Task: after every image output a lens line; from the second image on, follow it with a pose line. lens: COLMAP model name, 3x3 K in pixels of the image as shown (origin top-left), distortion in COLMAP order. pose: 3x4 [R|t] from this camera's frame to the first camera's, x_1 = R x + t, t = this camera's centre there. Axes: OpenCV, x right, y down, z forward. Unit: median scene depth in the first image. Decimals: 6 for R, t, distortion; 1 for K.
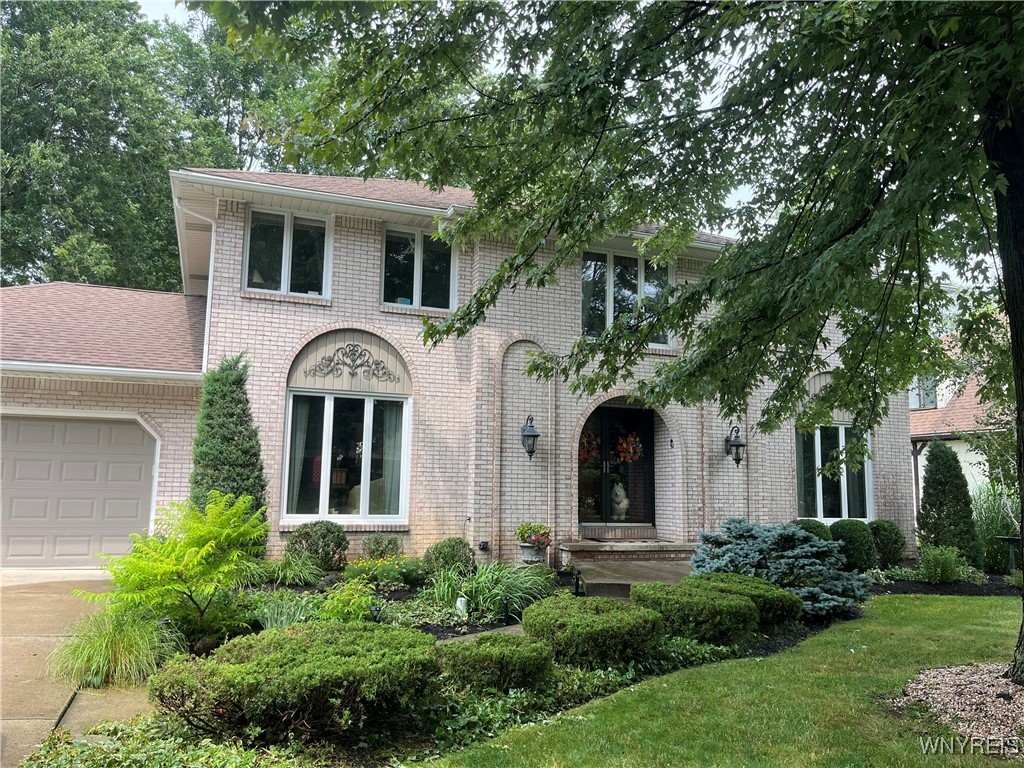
lens RADIAL K [[795.9, 0, 512.0], [0, 795.9, 384.0], [0, 0, 1]] dist [0.070214, -0.062783]
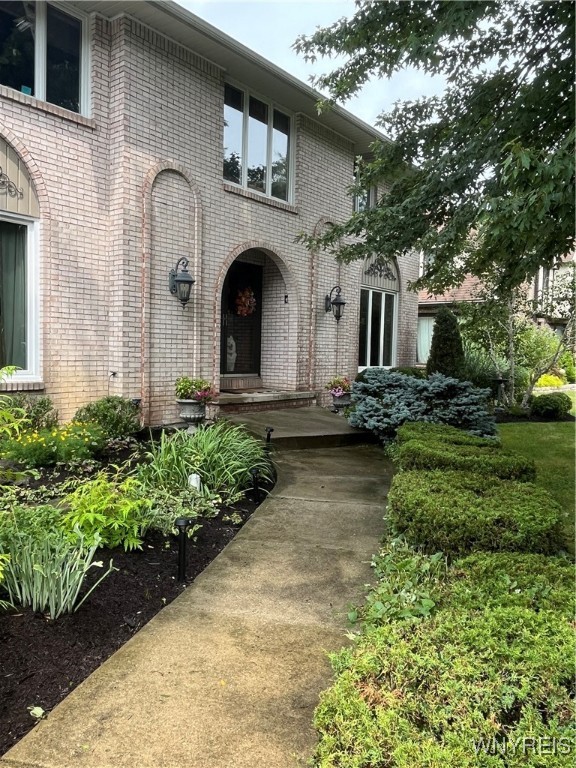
lens RADIAL K [[578.0, 0, 288.0], [0, 578.0, 384.0], [0, 0, 1]] dist [0.006406, -0.005388]
pose [[0.852598, -0.025112, 0.521963, -0.217291], [-0.081324, 0.980299, 0.180002, 0.050731], [-0.516200, -0.195918, 0.833759, 0.370882]]
